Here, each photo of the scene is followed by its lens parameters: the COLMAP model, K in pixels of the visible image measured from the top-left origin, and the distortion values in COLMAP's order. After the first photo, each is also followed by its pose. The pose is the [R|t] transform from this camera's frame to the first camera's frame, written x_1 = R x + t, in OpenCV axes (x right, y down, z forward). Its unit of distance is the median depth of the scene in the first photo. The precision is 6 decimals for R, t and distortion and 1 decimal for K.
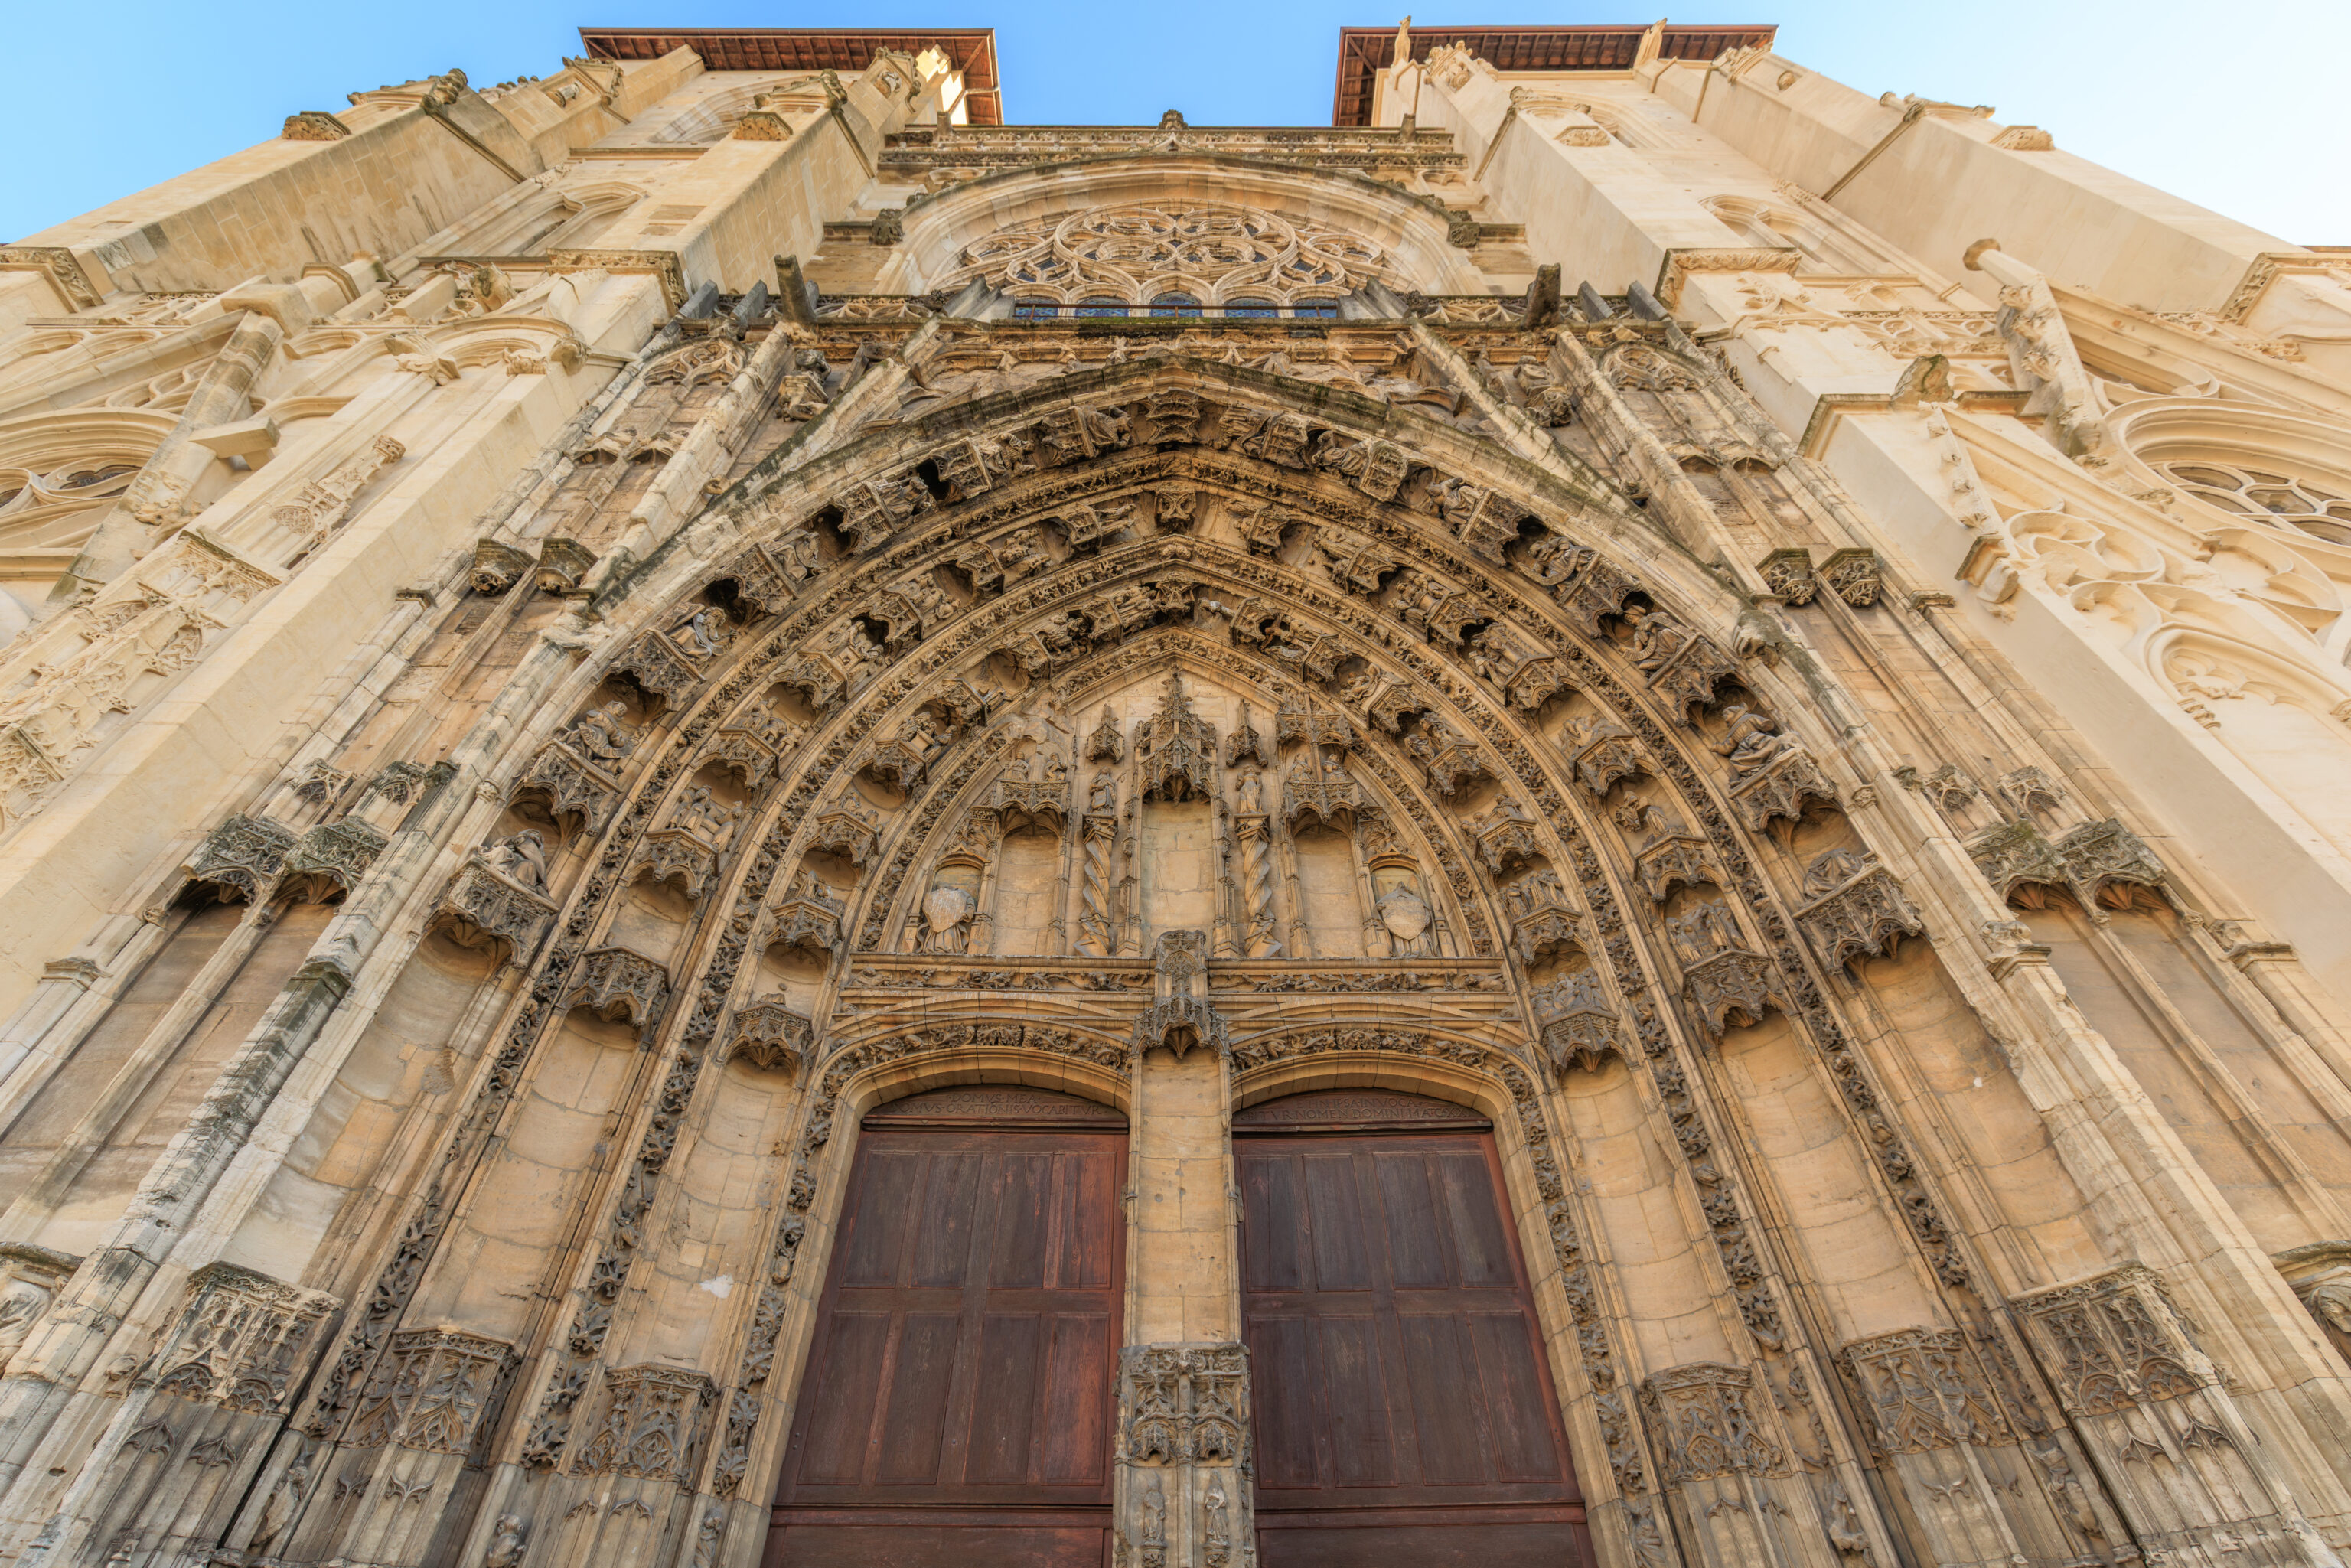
lens RADIAL K [[1054.5, 0, 1173.7], [0, 1054.5, 770.5], [0, 0, 1]] dist [0.000674, -0.000282]
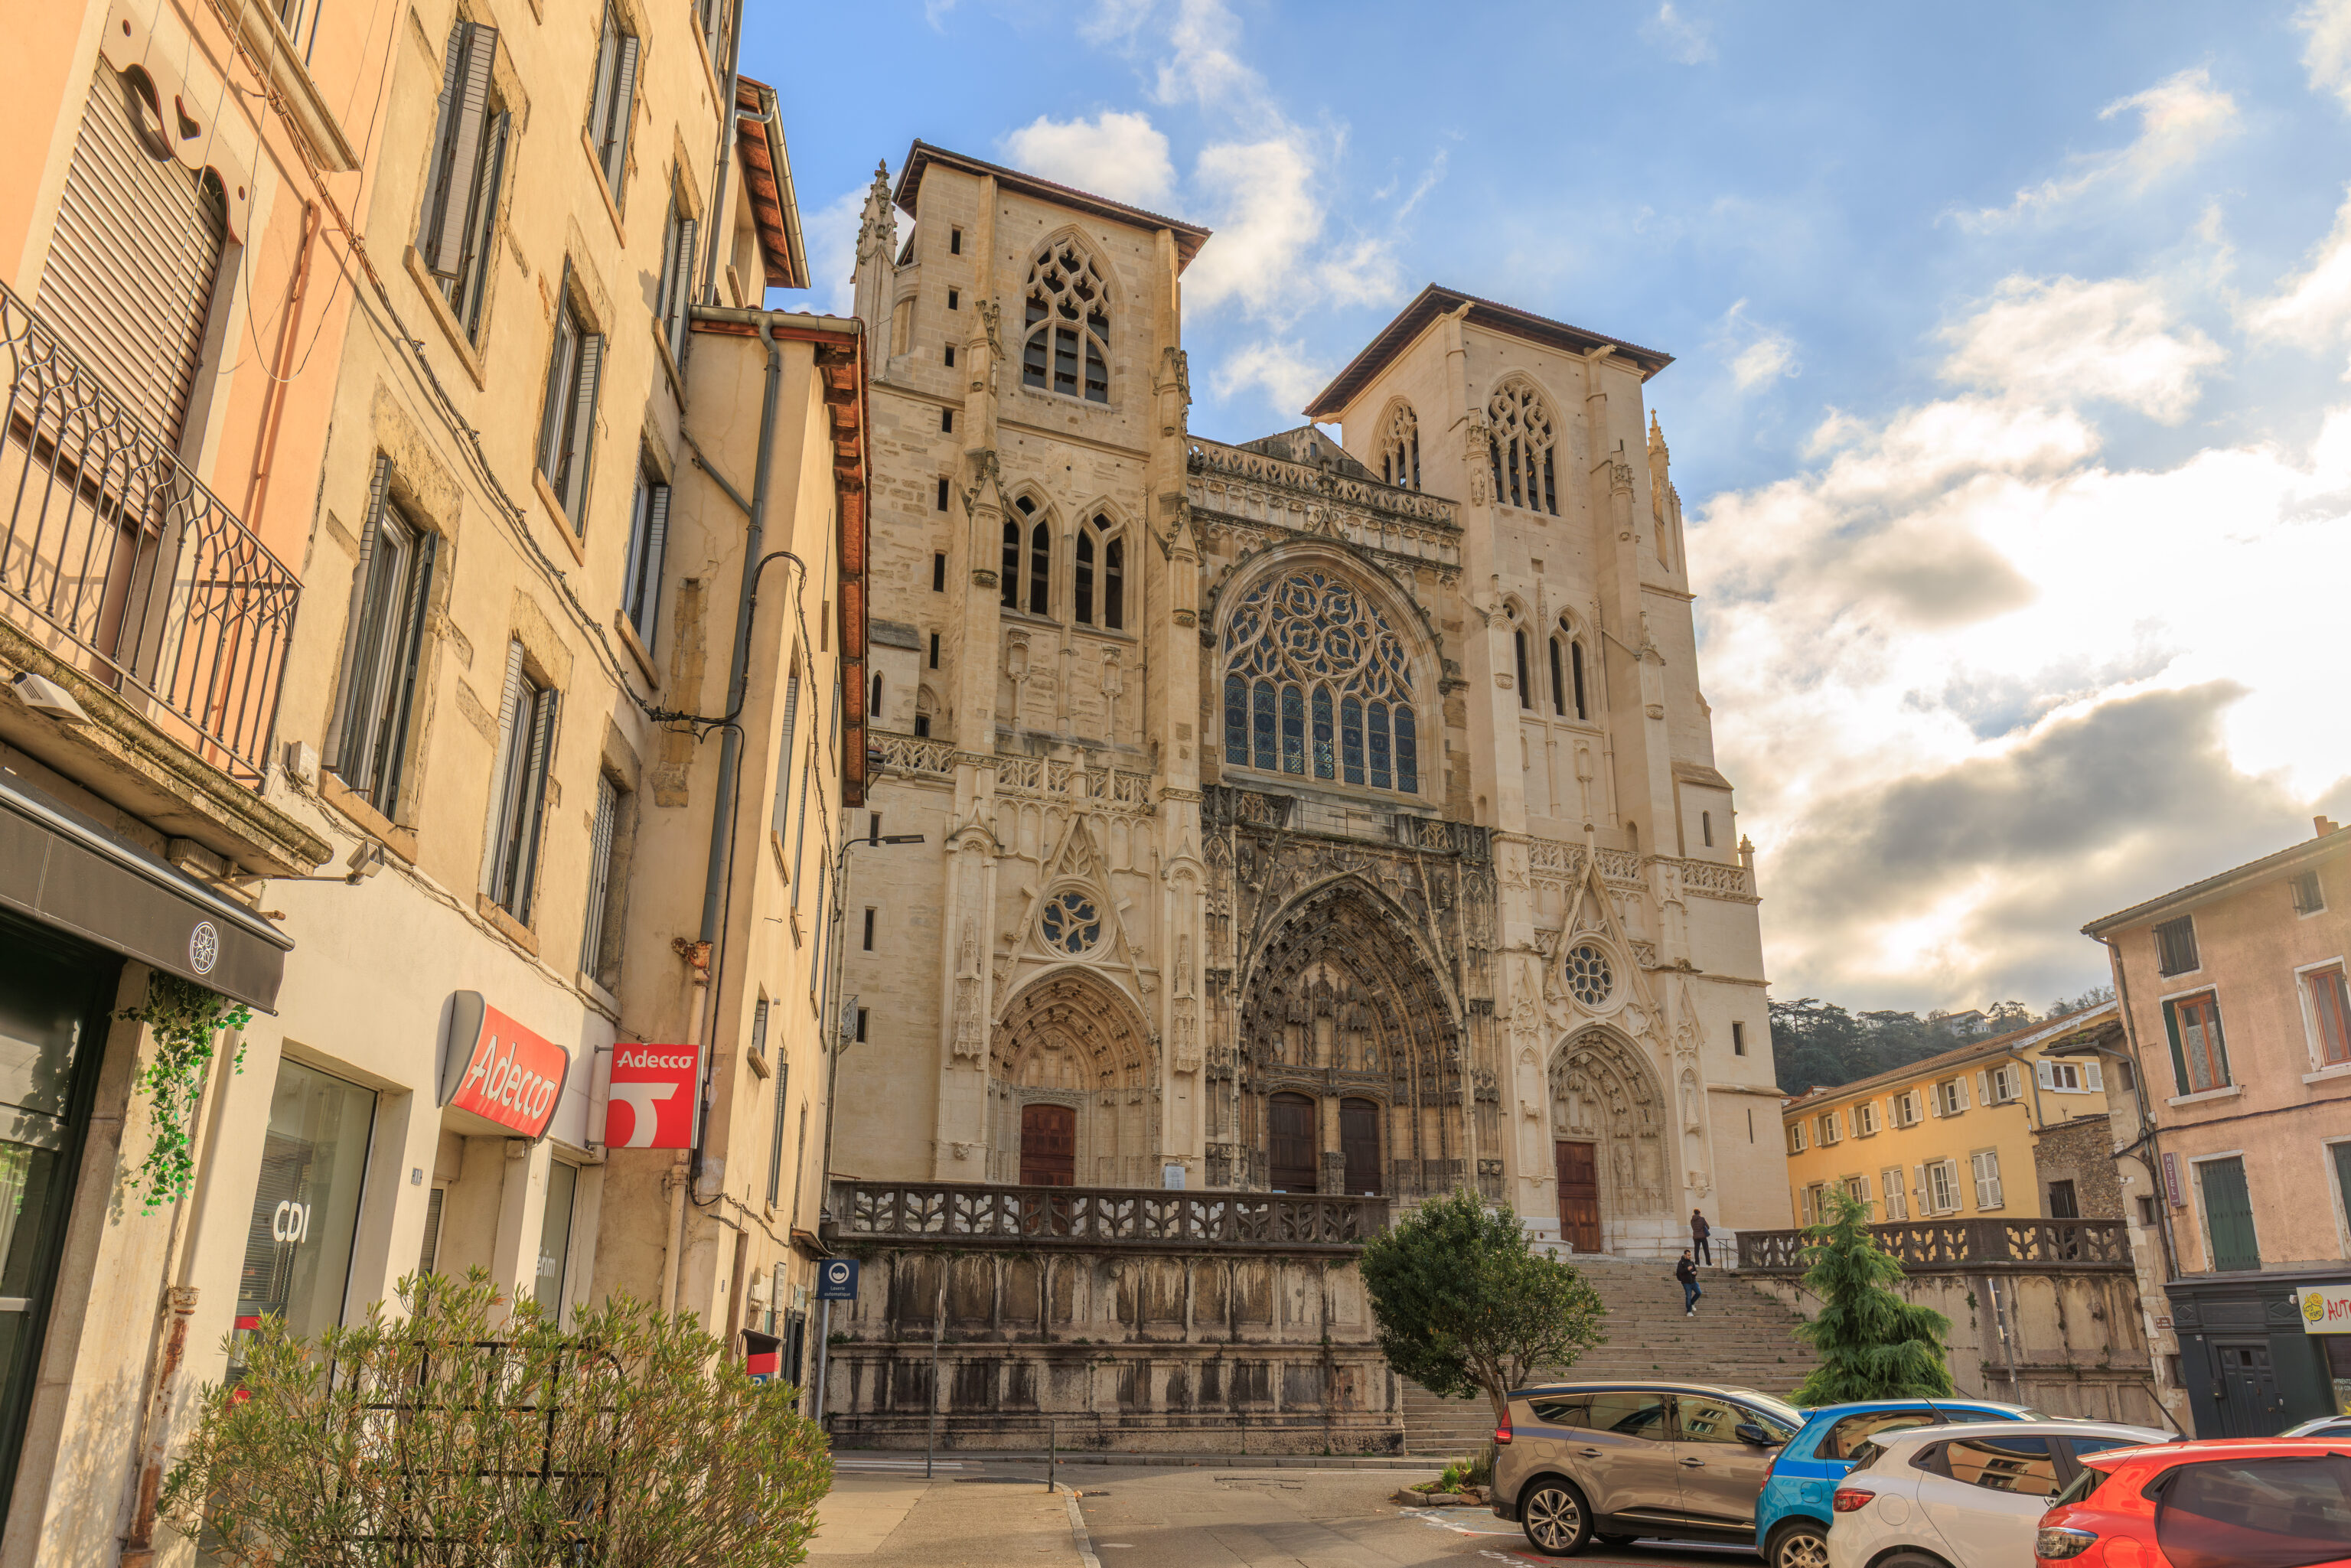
lens RADIAL K [[1705.1, 0, 1175.5], [0, 1705.1, 784.0], [0, 0, 1]] dist [-0.006221, 0.000133]
pose [[0.905398, 0.142336, 0.399993, -3.070543], [-0.315064, 0.856761, 0.408284, -3.039530], [-0.284585, -0.495683, 0.820555, -3.504649]]
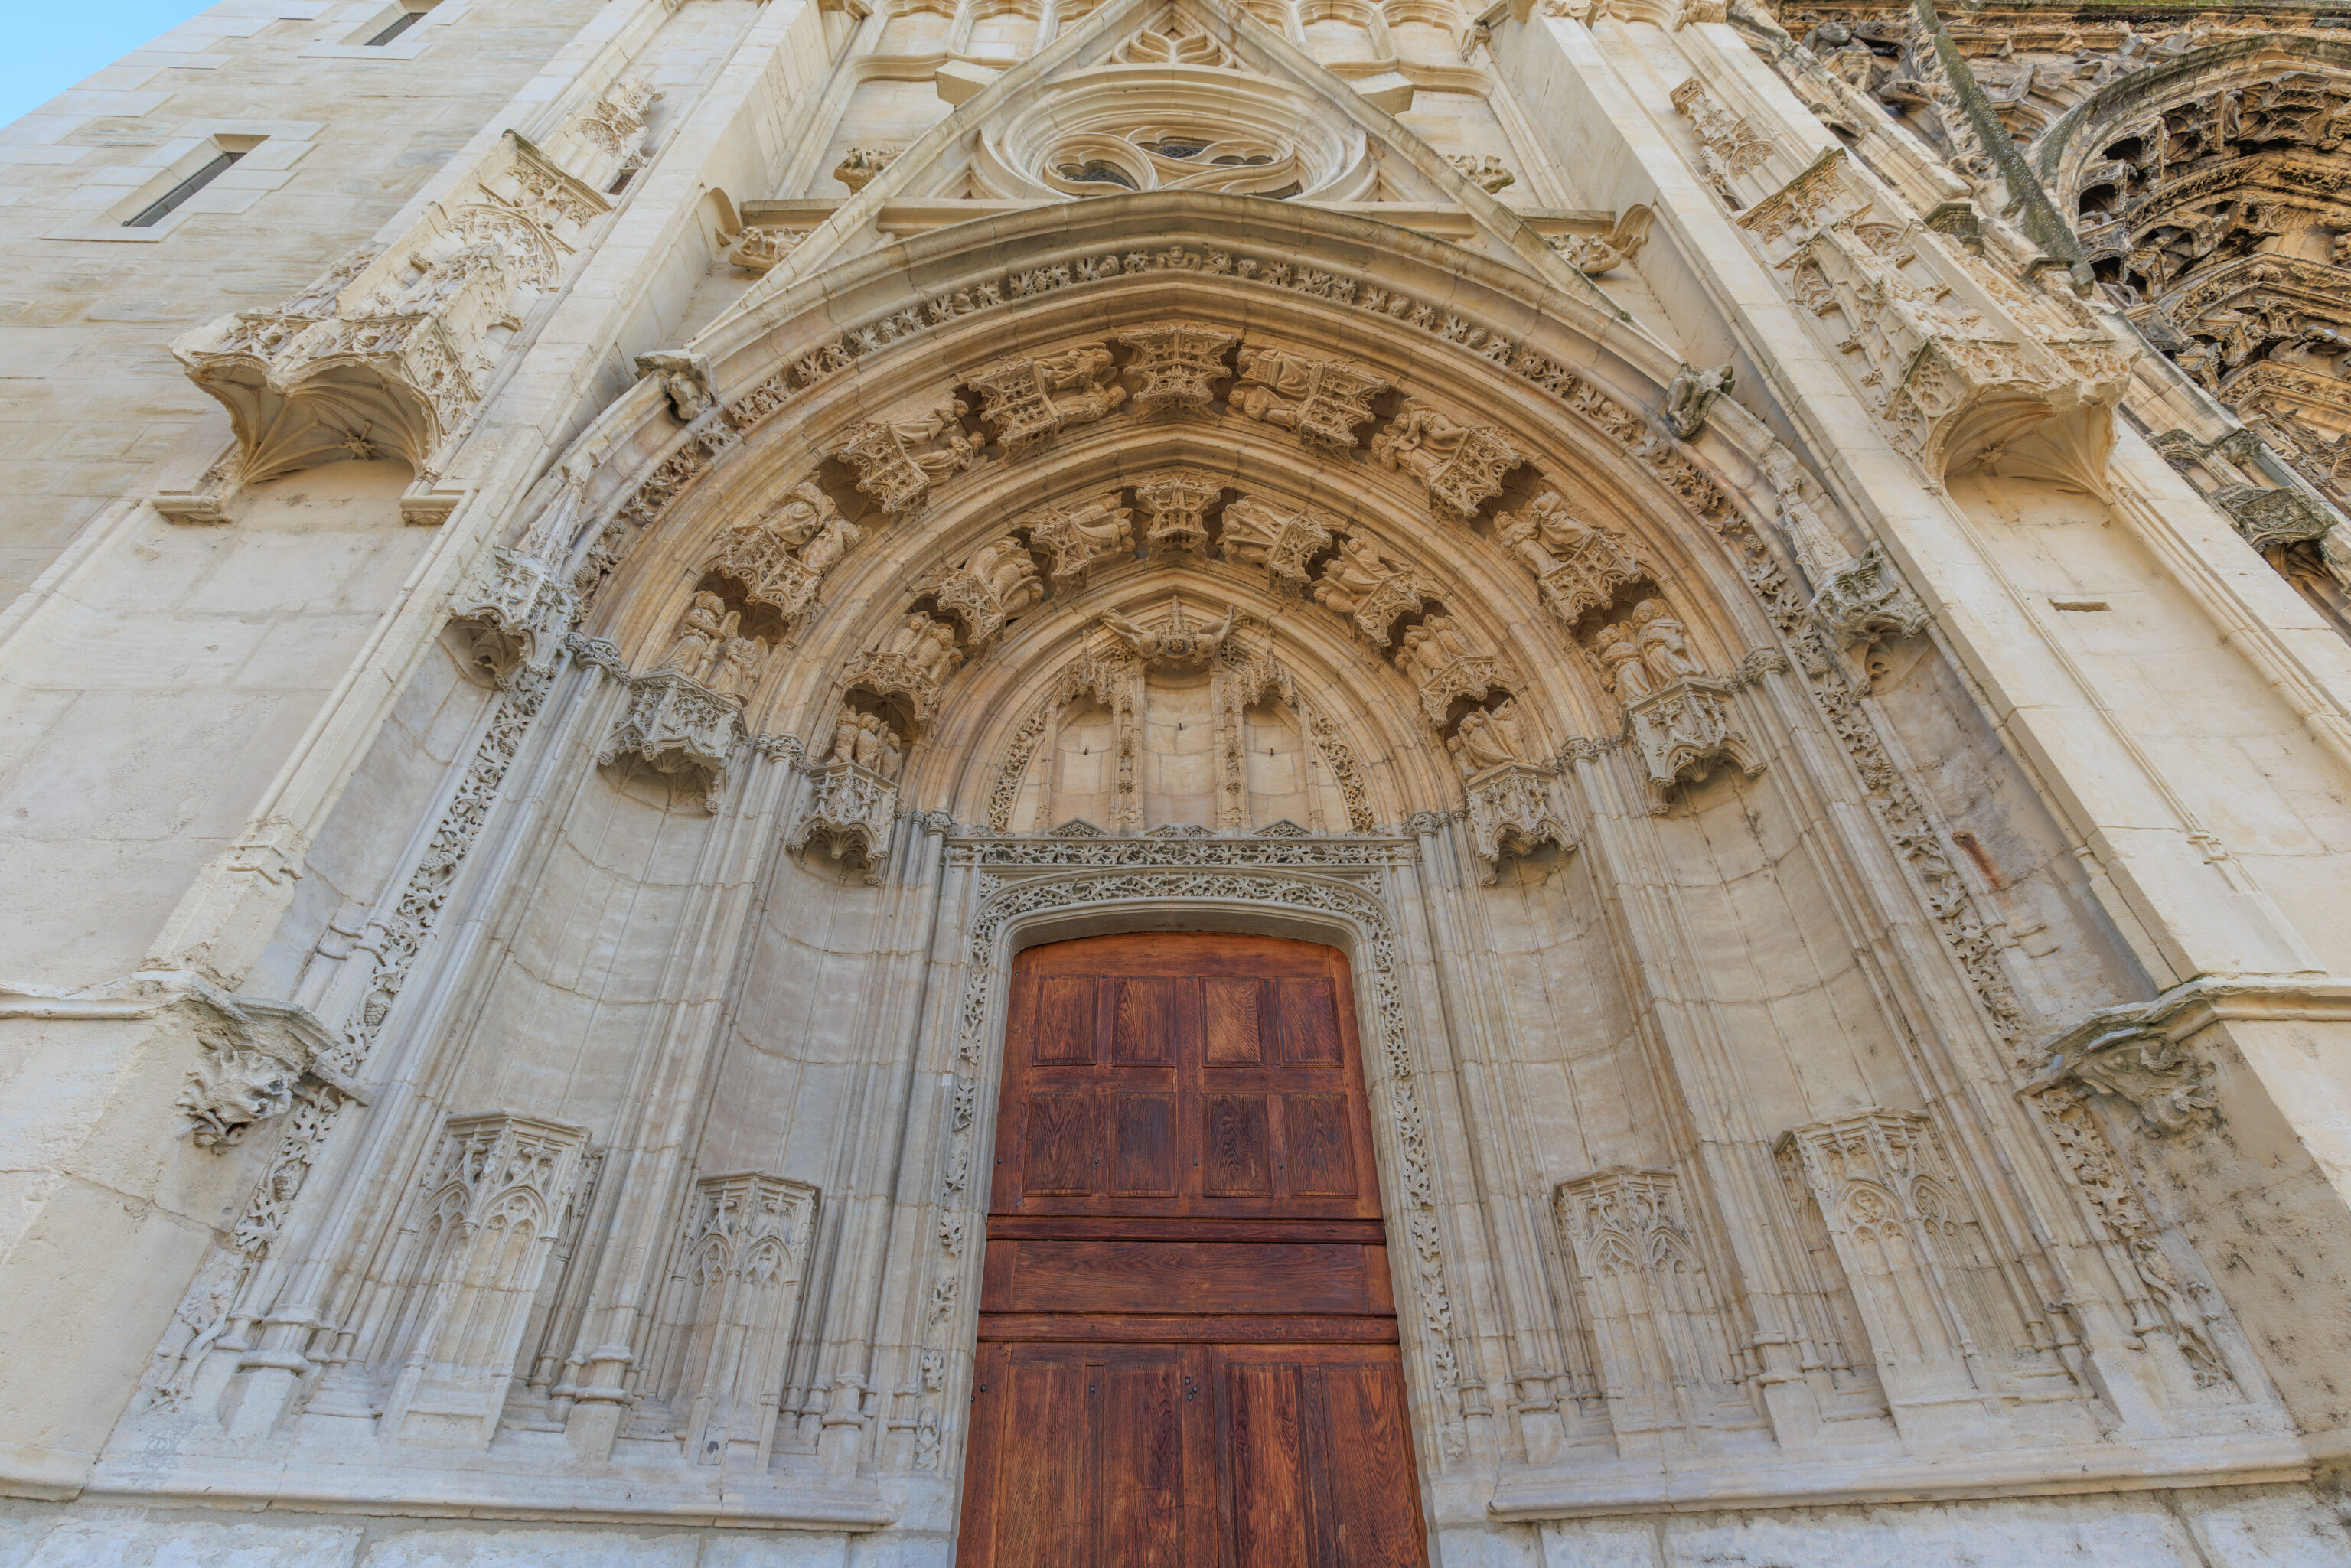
lens RADIAL K [[1054.5, 0, 1173.7], [0, 1054.5, 770.5], [0, 0, 1]] dist [0.000674, -0.000282]
pose [[0.999852, 0.005582, 0.016262, -1.075919], [-0.007836, 0.989829, 0.142047, 0.101365], [-0.015304, -0.142154, 0.989726, 0.090609]]
